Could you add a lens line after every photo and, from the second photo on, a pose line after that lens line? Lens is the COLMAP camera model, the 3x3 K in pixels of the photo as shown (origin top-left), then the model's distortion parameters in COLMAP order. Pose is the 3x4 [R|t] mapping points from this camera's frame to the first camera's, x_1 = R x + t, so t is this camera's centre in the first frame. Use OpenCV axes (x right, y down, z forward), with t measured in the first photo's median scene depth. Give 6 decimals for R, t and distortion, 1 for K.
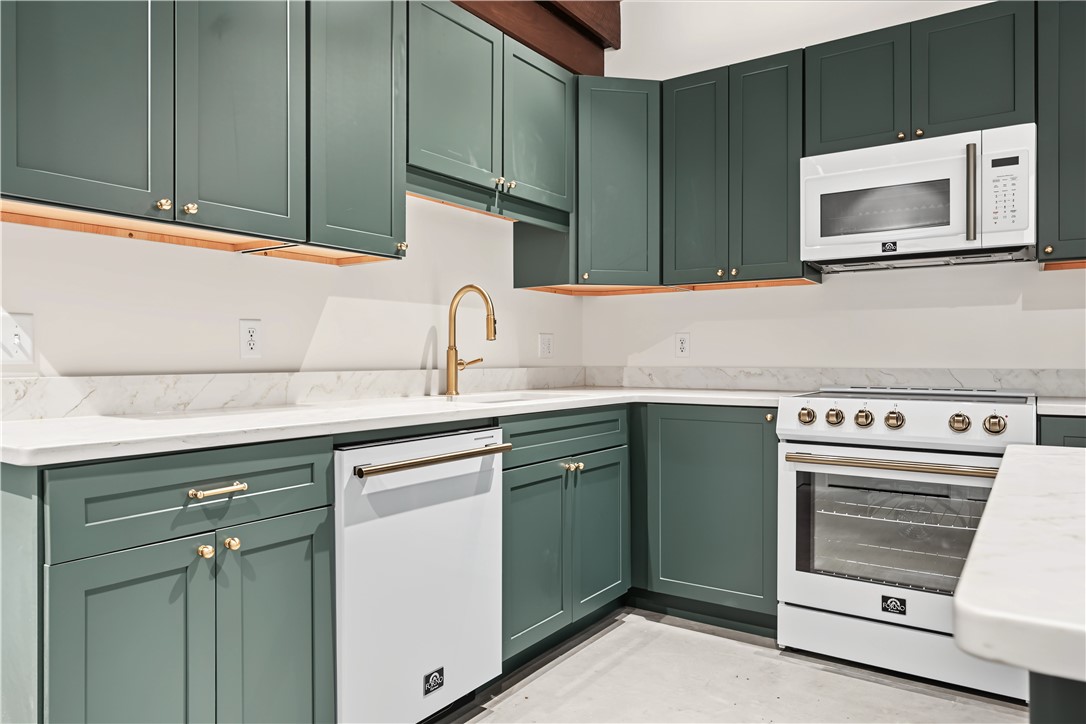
lens RADIAL K [[728.4, 0, 543.2], [0, 728.4, 358.8], [0, 0, 1]] dist [0.006717, -0.000181]
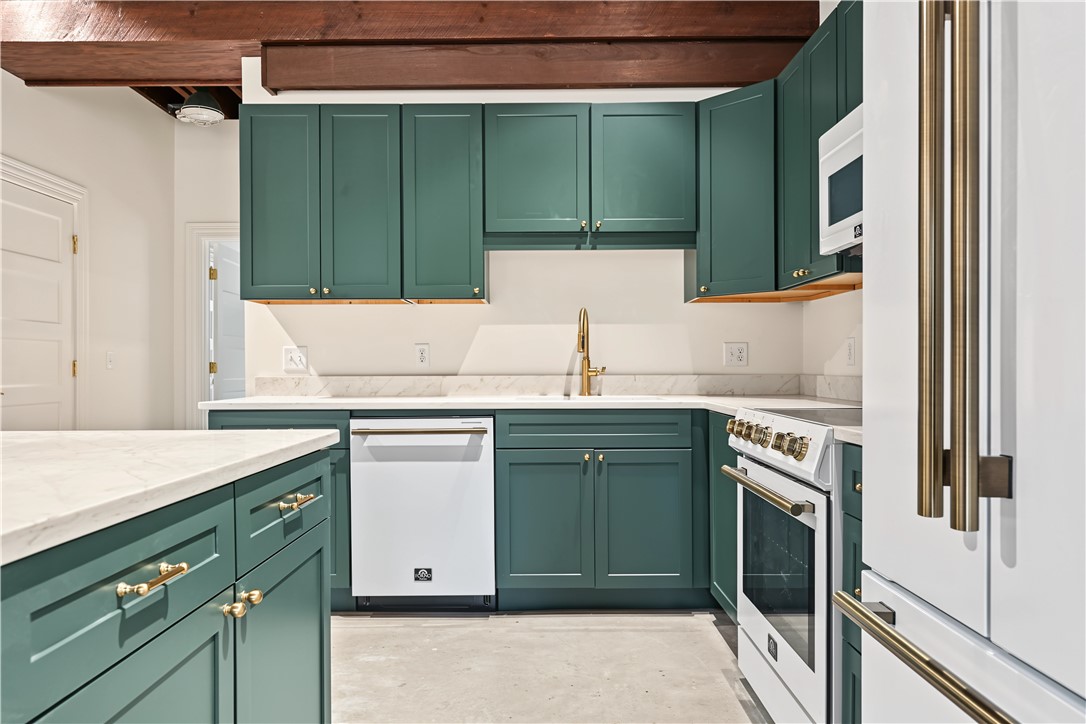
lens RADIAL K [[728.4, 0, 538.8], [0, 728.4, 362.1], [0, 0, 1]] dist [0.006717, -0.000181]
pose [[0.563201, -0.006110, -0.826297, 0.995140], [0.002223, 0.999980, -0.005879, -0.001407], [0.826317, 0.001475, 0.563203, 0.255962]]
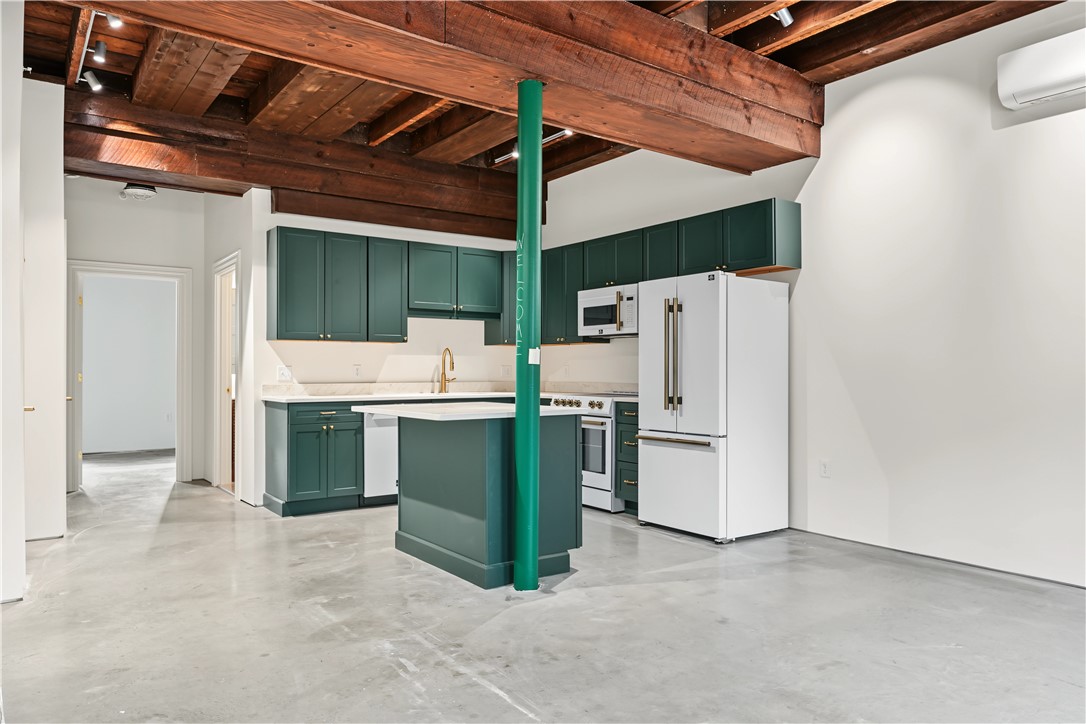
lens RADIAL K [[728.4, 0, 544.1], [0, 728.4, 368.0], [0, 0, 1]] dist [0.006717, -0.000181]
pose [[0.944963, 0.000476, -0.327178, 1.126436], [-0.002034, 0.999988, -0.004420, -0.026649], [0.327172, 0.004843, 0.944952, -1.351917]]
